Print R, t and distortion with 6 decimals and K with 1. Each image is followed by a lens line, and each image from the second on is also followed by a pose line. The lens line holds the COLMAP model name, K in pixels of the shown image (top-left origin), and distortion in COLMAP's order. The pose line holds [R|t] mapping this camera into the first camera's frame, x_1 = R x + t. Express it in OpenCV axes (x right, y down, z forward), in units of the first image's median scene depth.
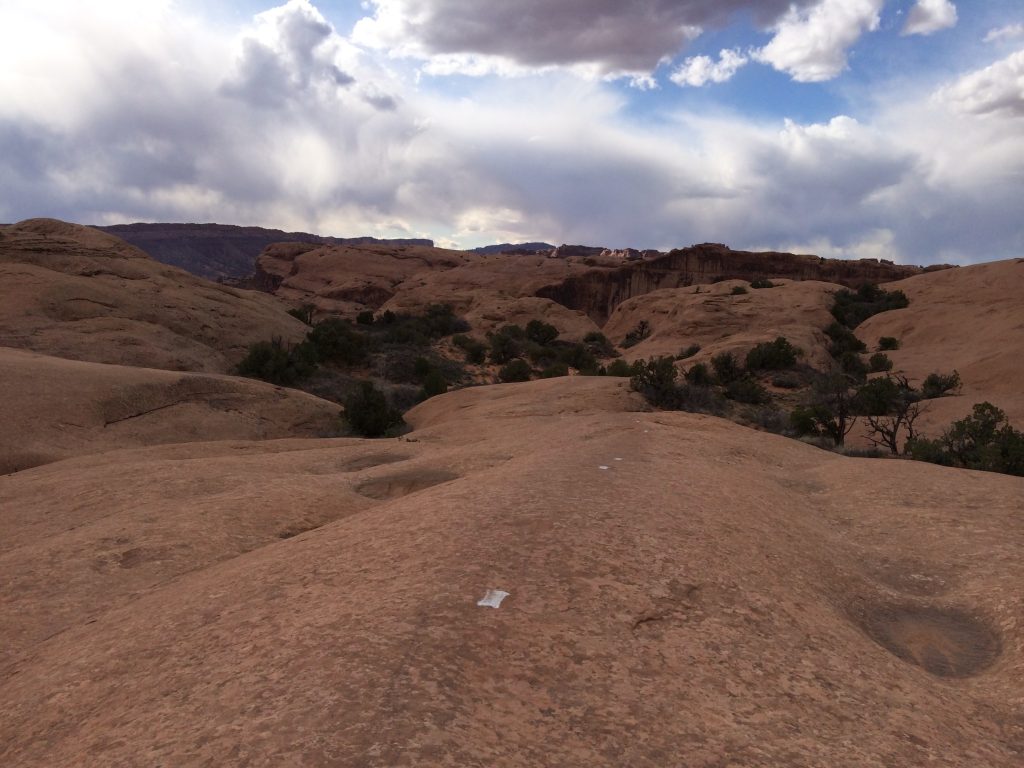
lens RADIAL K [[805.3, 0, 511.7], [0, 805.3, 382.1], [0, 0, 1]] dist [0.000259, -0.002956]
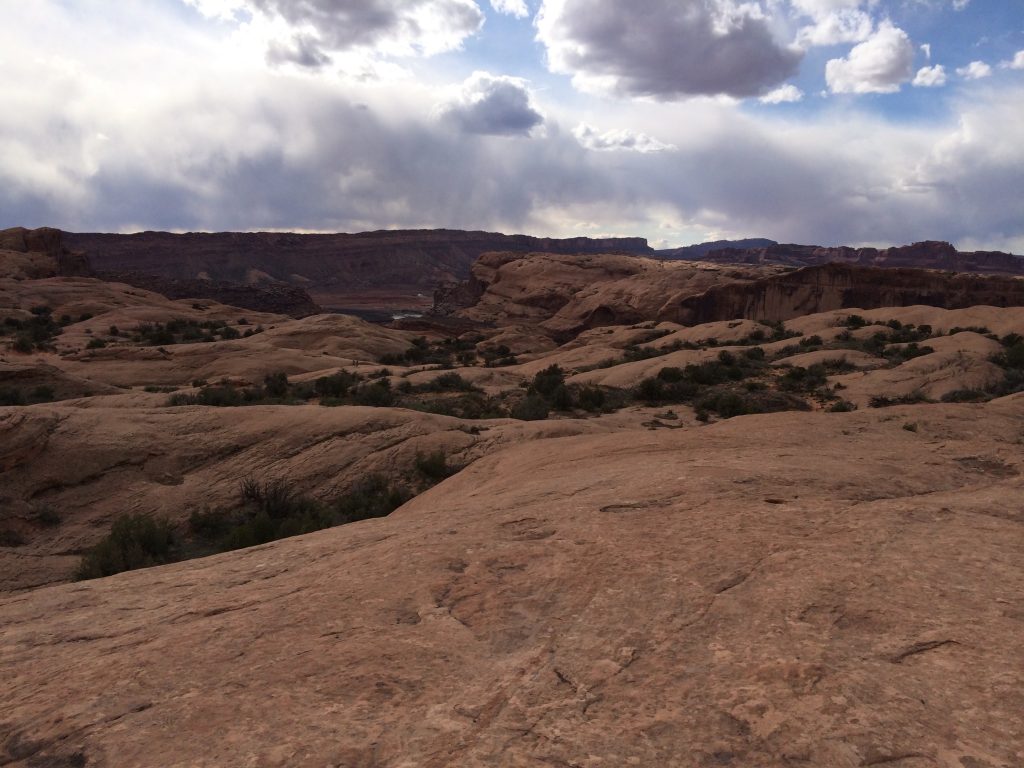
lens RADIAL K [[805.3, 0, 512.2], [0, 805.3, 384.5], [0, 0, 1]] dist [0.000259, -0.002956]
pose [[0.963526, 0.033765, -0.265477, 0.087680], [-0.031283, 0.999418, 0.013570, 0.001233], [0.265781, -0.004770, 0.964022, -0.172736]]
